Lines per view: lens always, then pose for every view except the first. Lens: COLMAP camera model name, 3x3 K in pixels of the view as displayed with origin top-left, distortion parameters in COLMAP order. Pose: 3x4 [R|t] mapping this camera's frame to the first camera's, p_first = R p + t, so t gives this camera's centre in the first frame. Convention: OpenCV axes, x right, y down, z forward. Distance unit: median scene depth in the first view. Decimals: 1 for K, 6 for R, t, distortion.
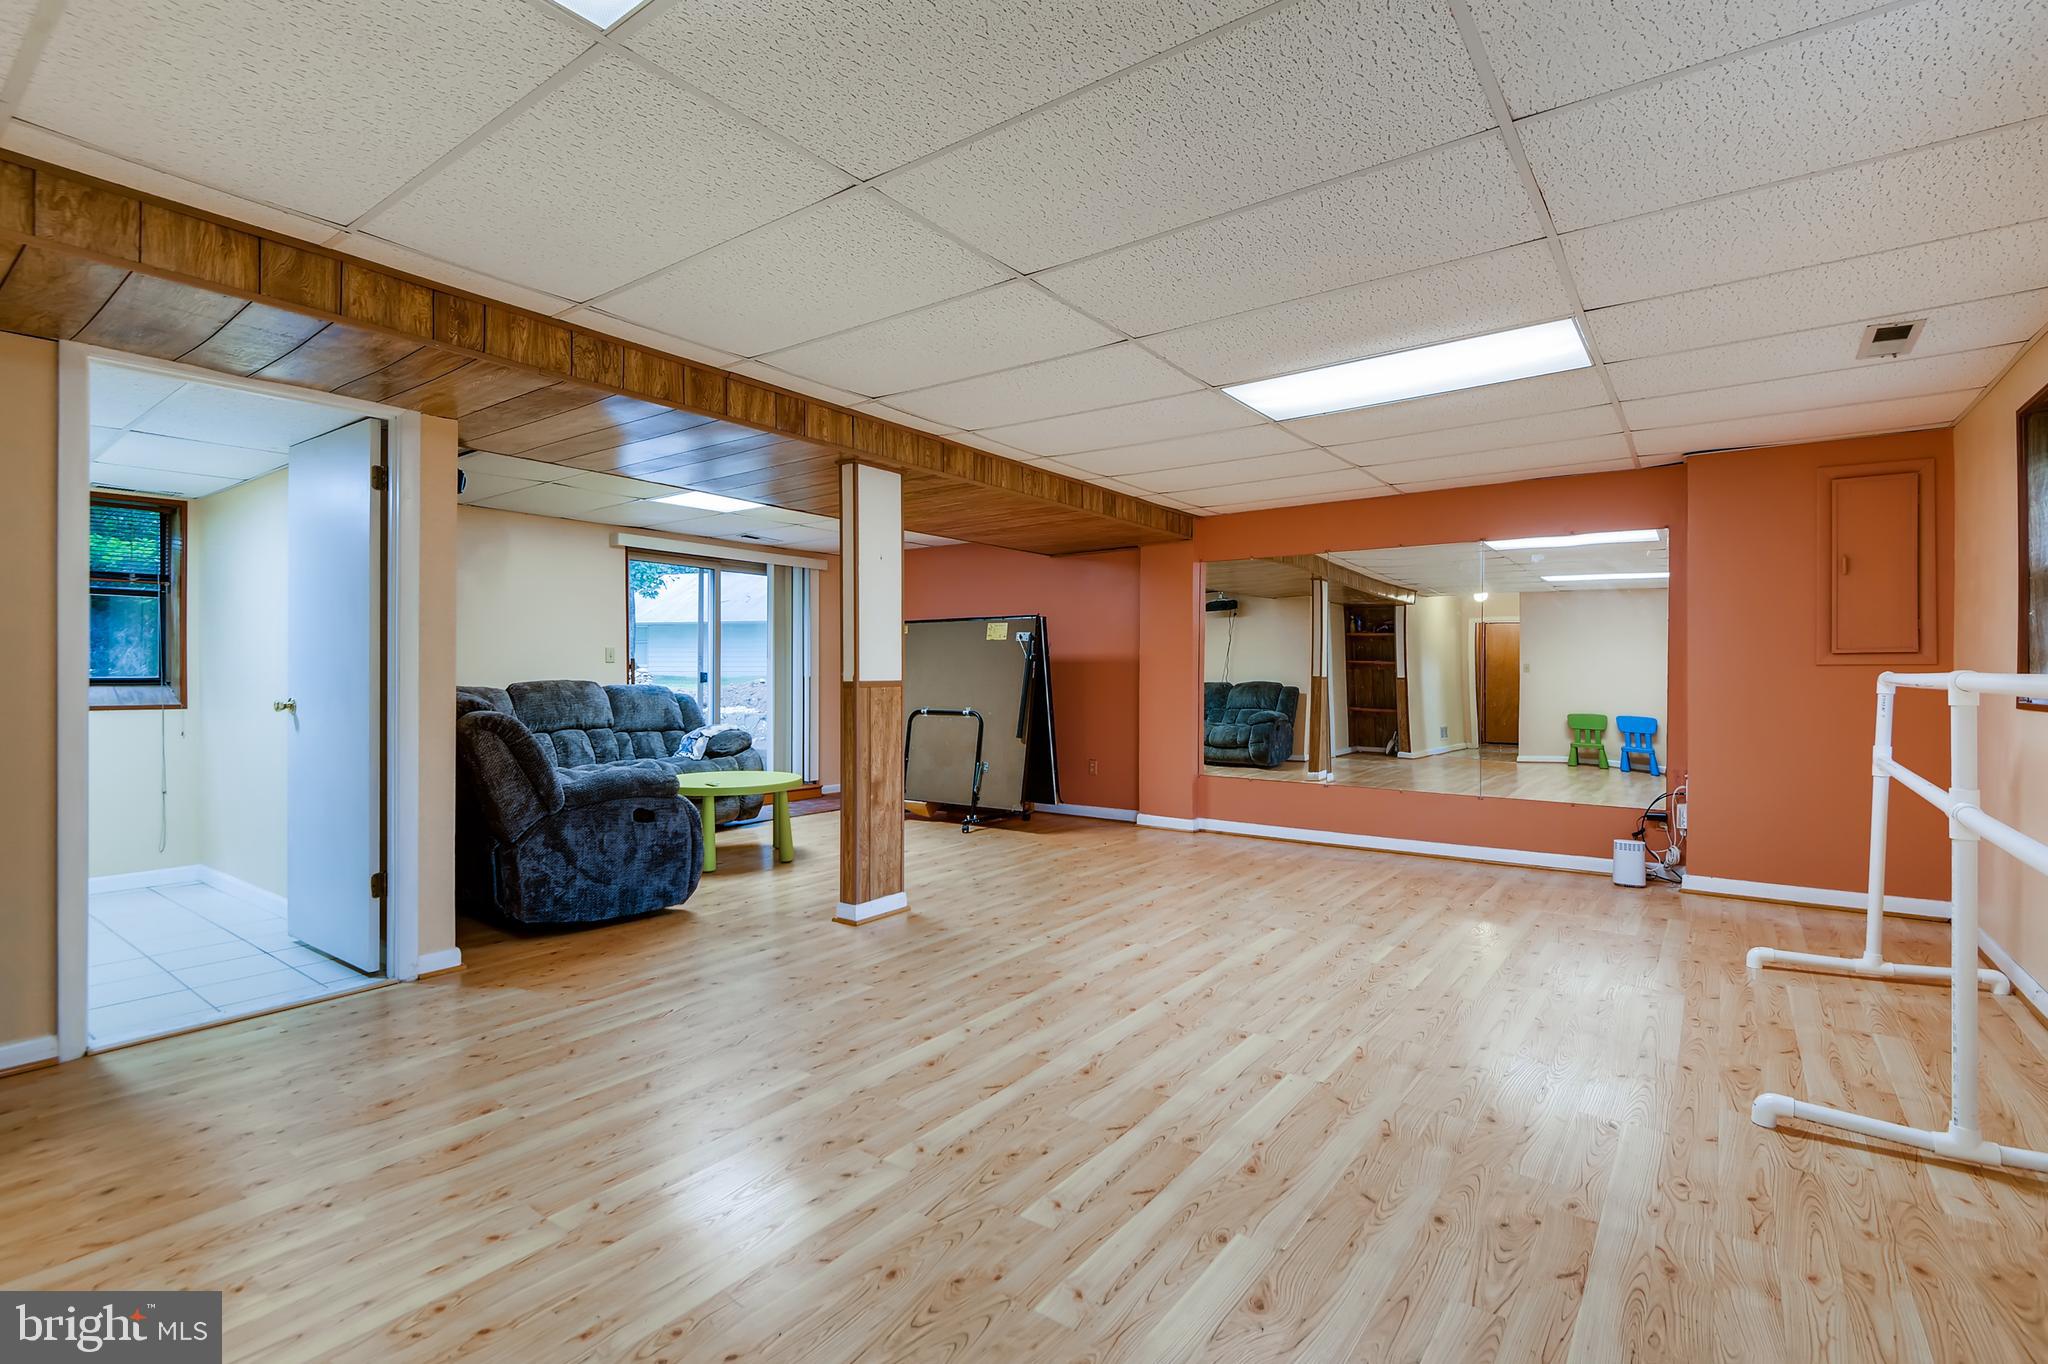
lens RADIAL K [[943.1, 0, 1019.5], [0, 943.1, 673.3], [0, 0, 1]] dist [-0.000364, -0.002126]
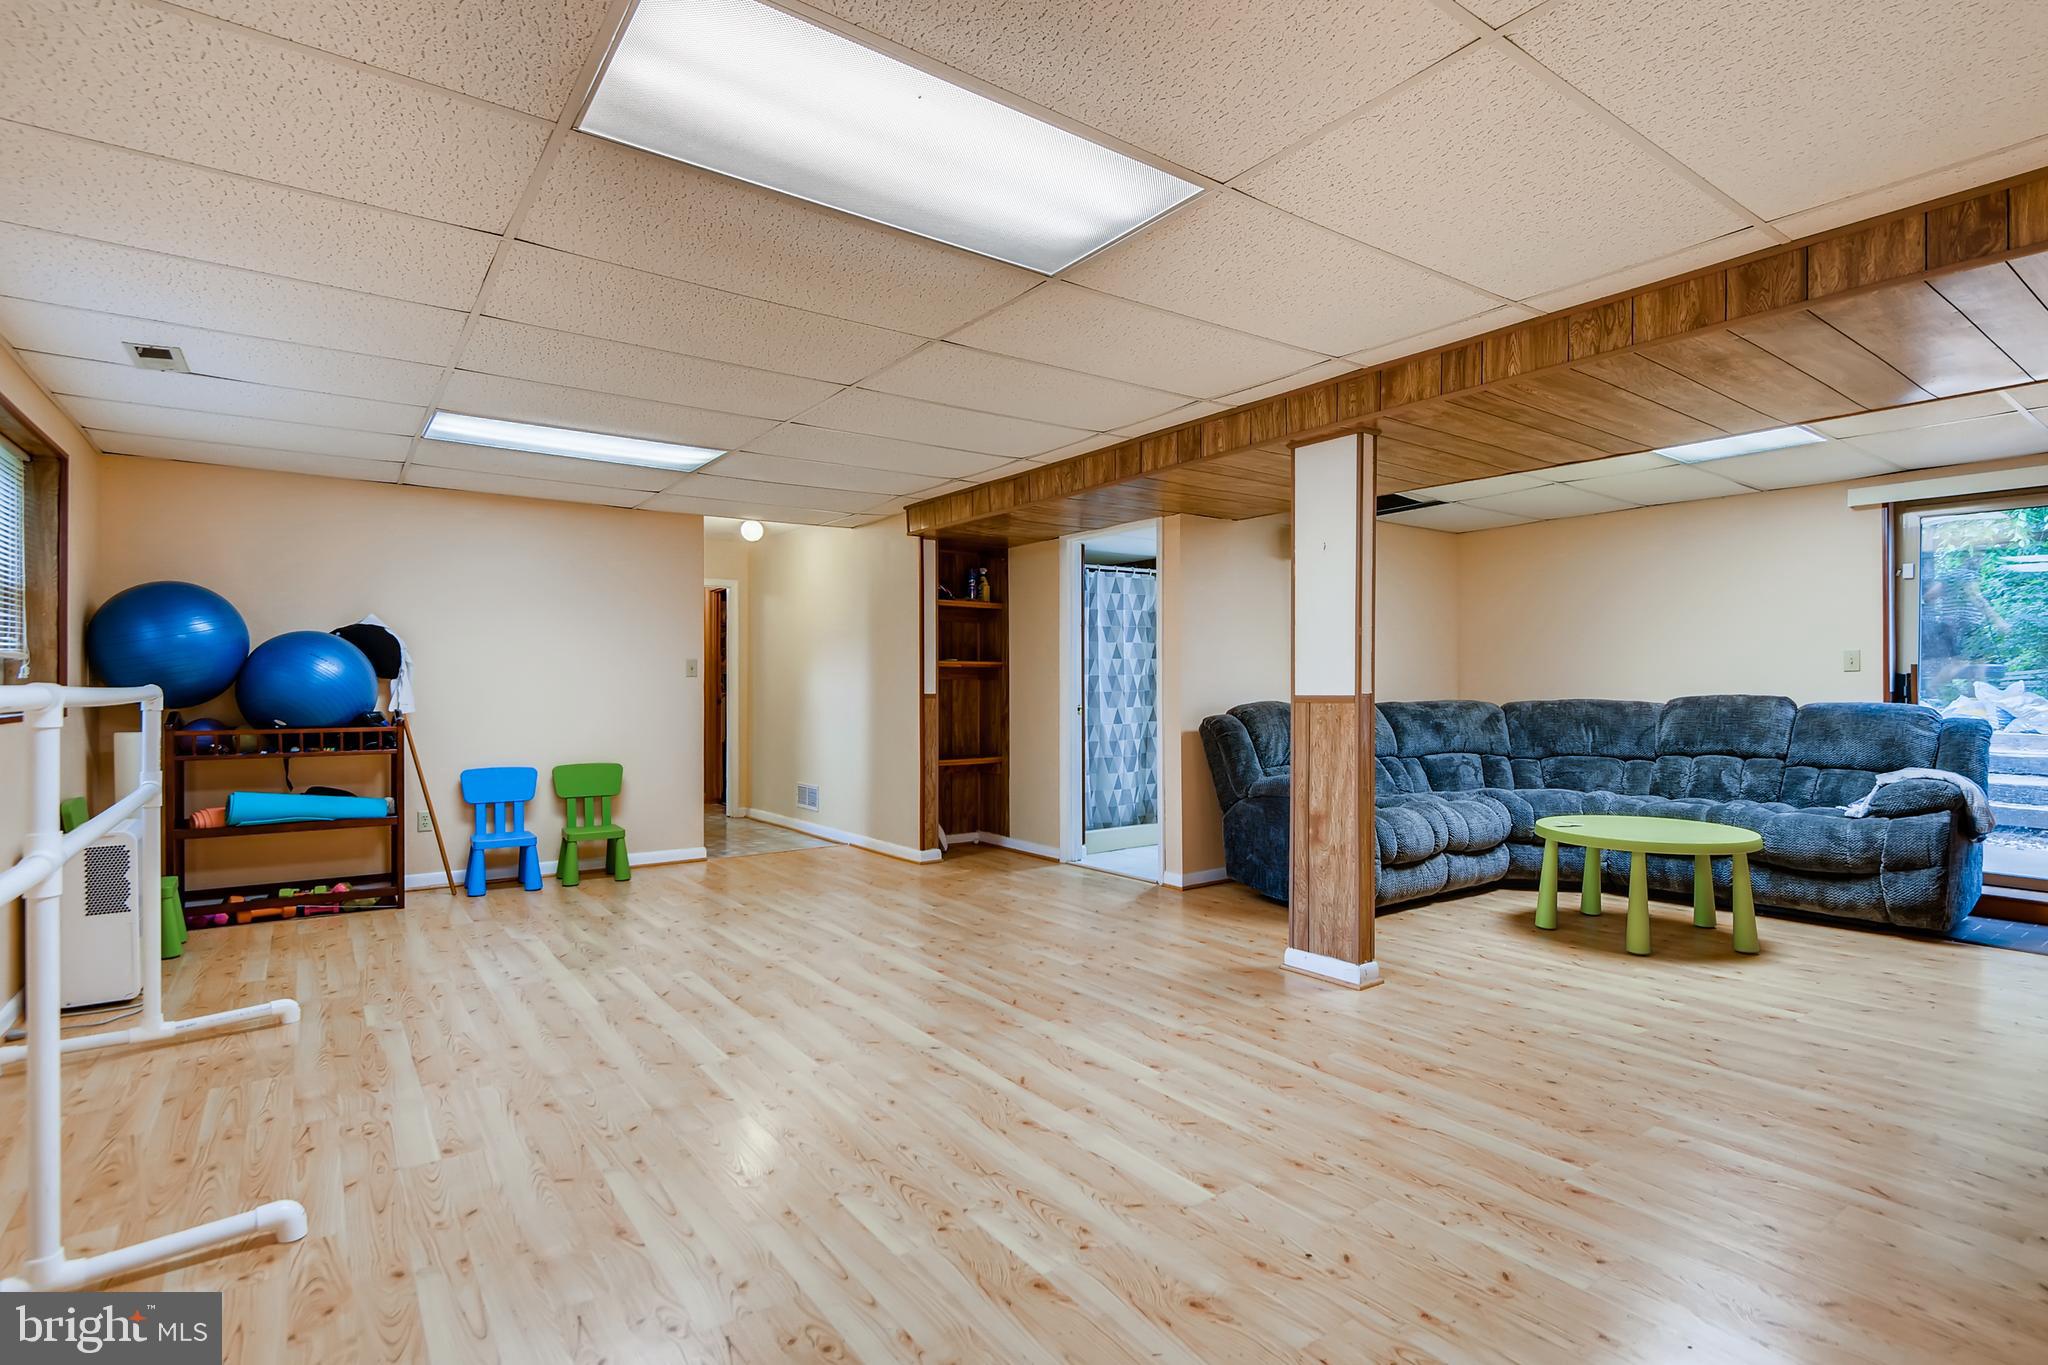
lens RADIAL K [[985.5, 0, 1020.1], [0, 985.5, 690.2], [0, 0, 1]] dist [0.016461, -0.012707]
pose [[-0.299065, 0.003468, -0.954226, 0.936895], [0.000304, 0.999994, 0.003539, -0.000025], [0.954233, 0.000768, -0.299064, 1.227016]]
